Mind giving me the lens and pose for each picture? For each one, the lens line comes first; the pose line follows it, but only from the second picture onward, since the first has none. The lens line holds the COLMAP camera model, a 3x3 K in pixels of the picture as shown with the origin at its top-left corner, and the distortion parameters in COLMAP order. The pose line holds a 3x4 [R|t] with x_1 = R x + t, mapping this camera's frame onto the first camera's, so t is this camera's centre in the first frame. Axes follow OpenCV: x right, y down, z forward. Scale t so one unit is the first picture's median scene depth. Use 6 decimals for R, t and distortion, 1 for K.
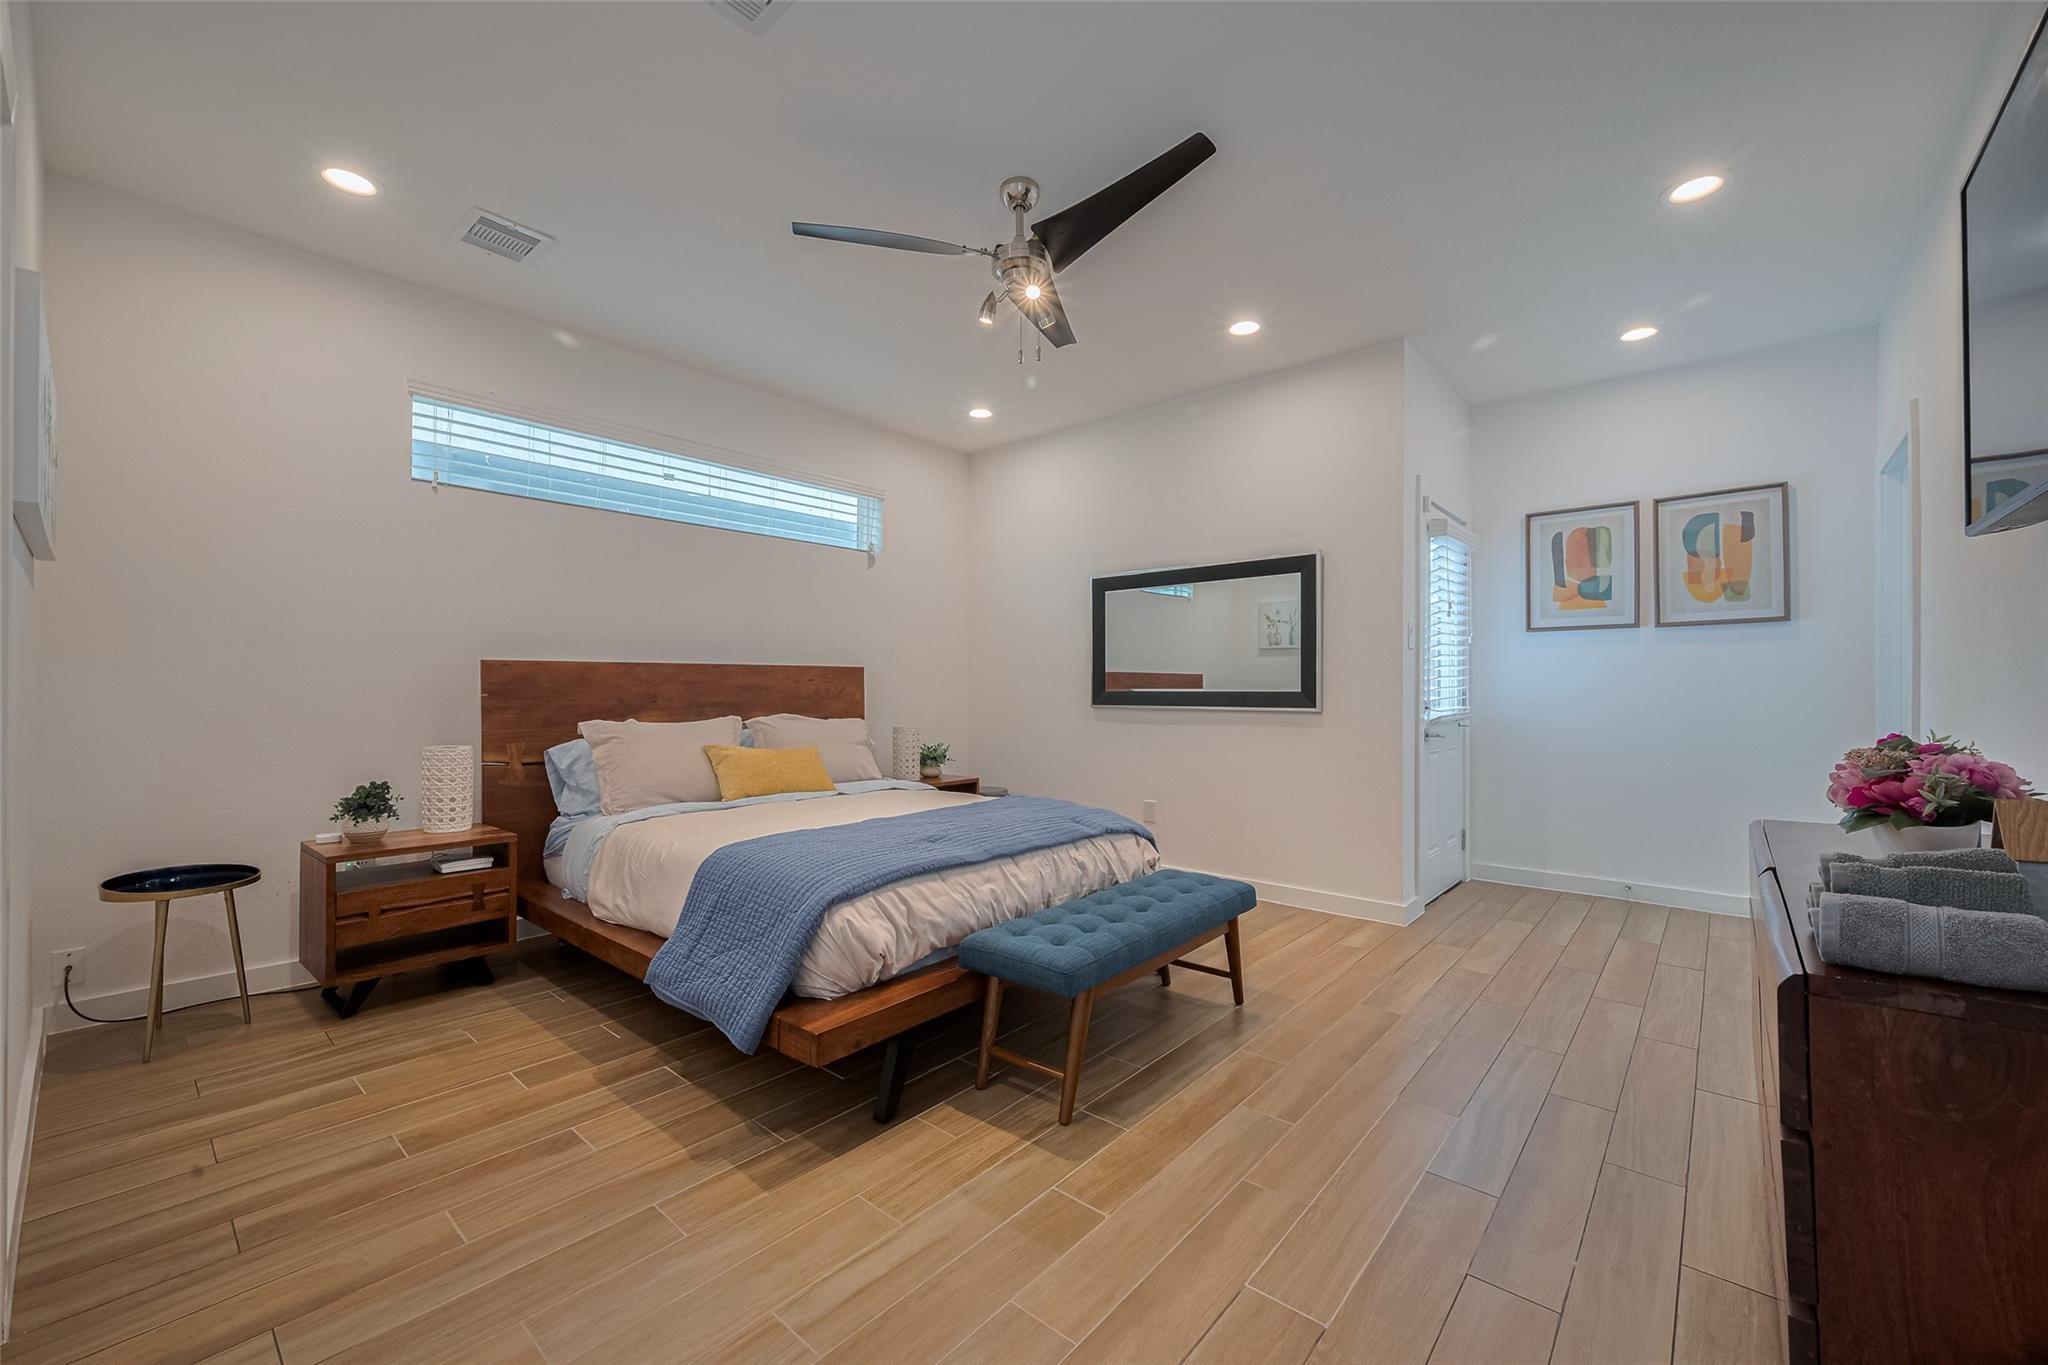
lens RADIAL K [[805.1, 0, 1034.0], [0, 805.1, 684.2], [0, 0, 1]] dist [-0.002064, 0.000195]
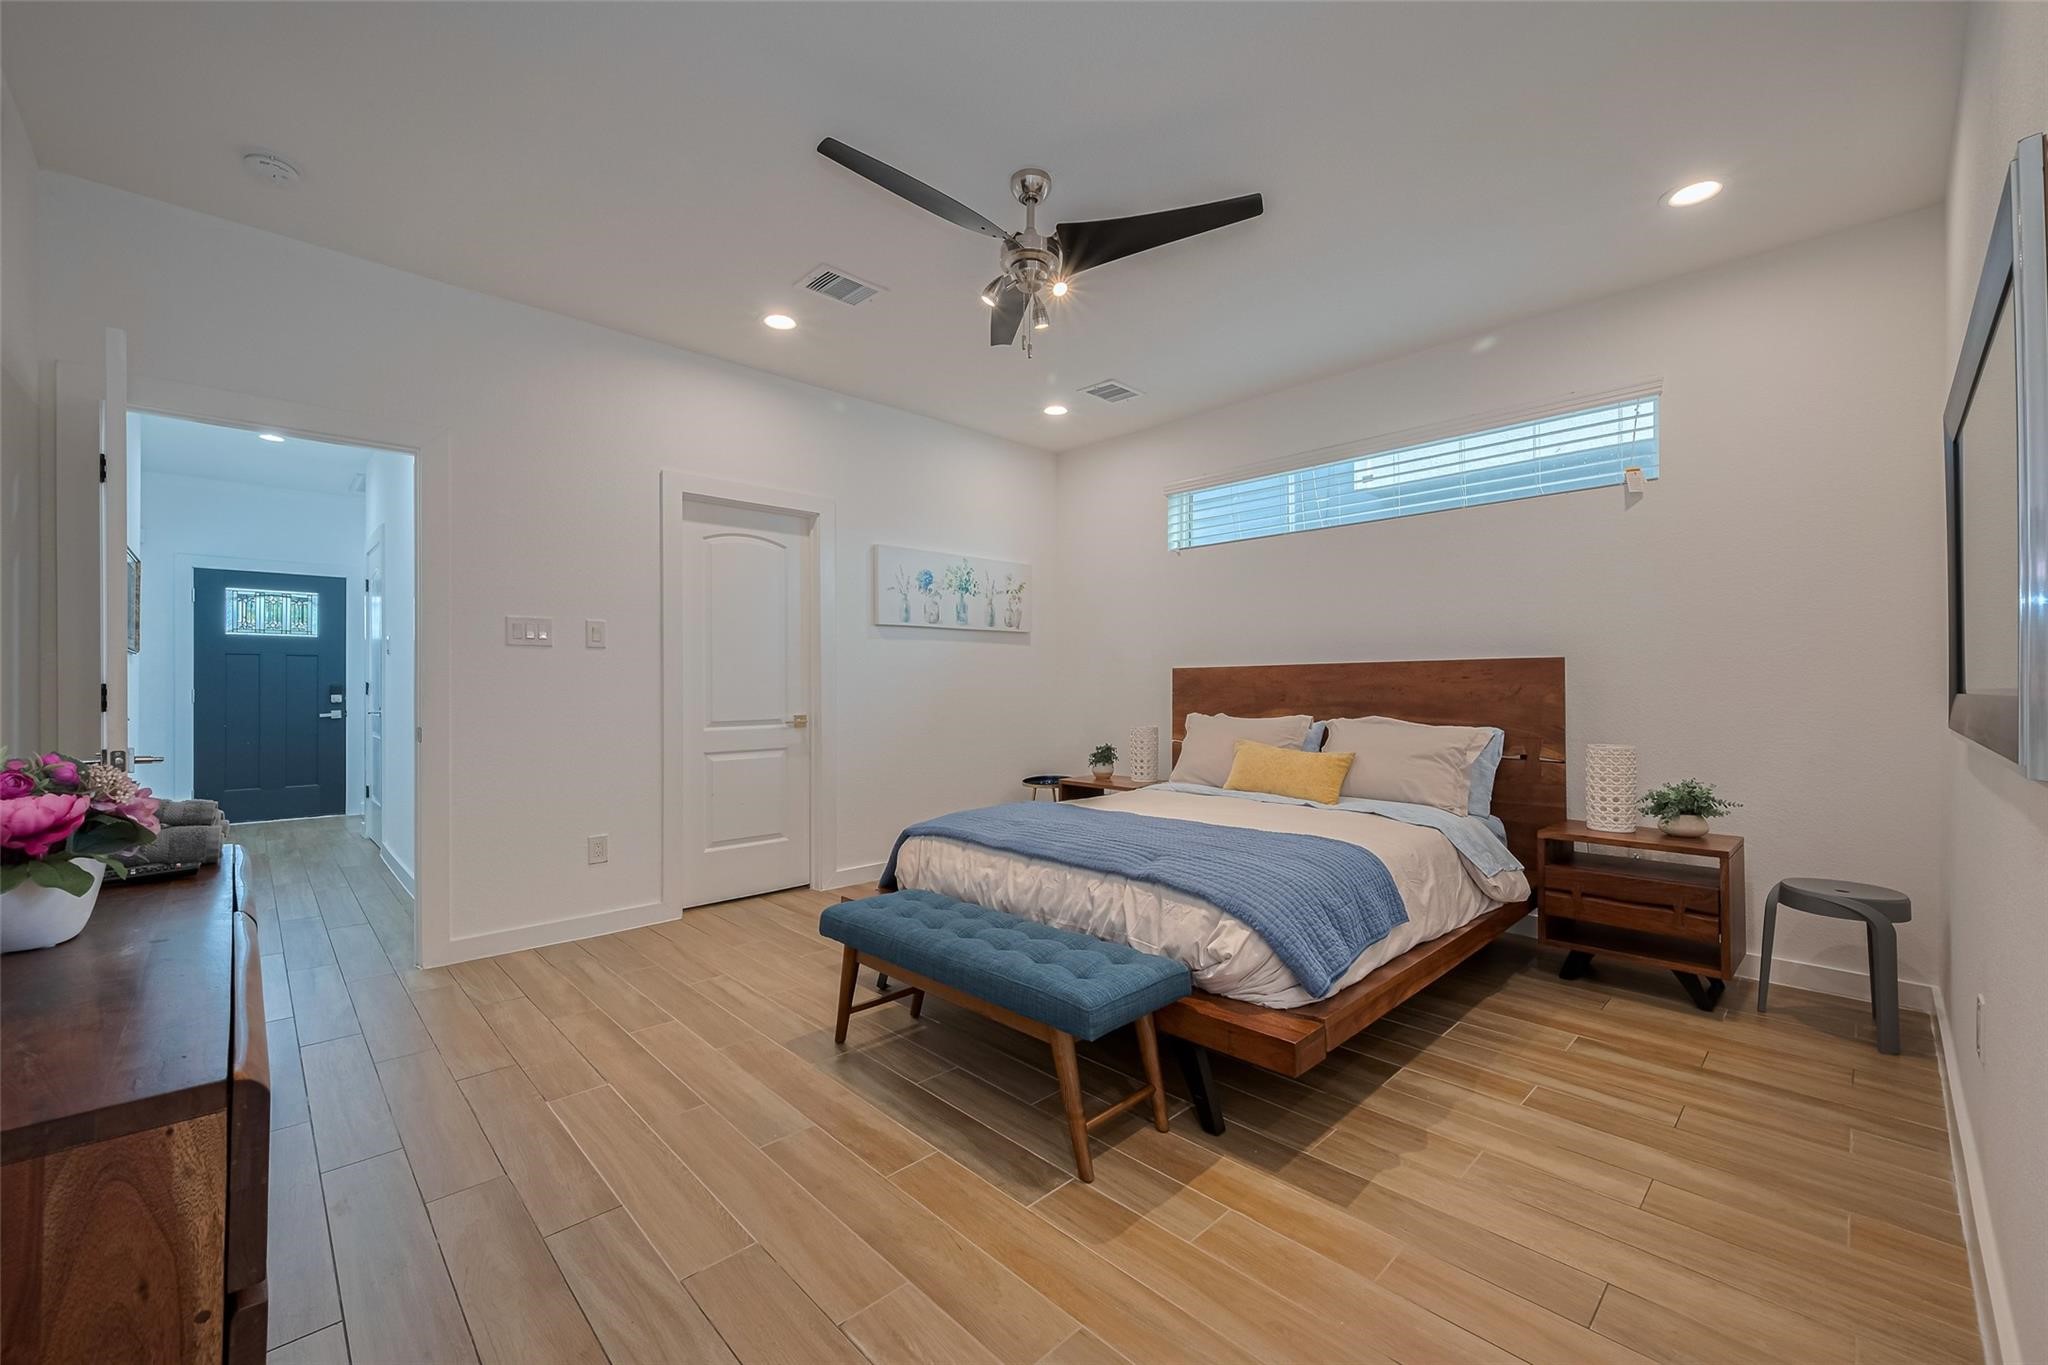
lens RADIAL K [[805.1, 0, 1033.0], [0, 805.1, 680.0], [0, 0, 1]] dist [-0.002064, 0.000195]
pose [[-0.078412, -0.009230, -0.996878, 0.845509], [0.005536, 0.999938, -0.009693, 0.003990], [0.996906, -0.006279, -0.078356, 0.946800]]
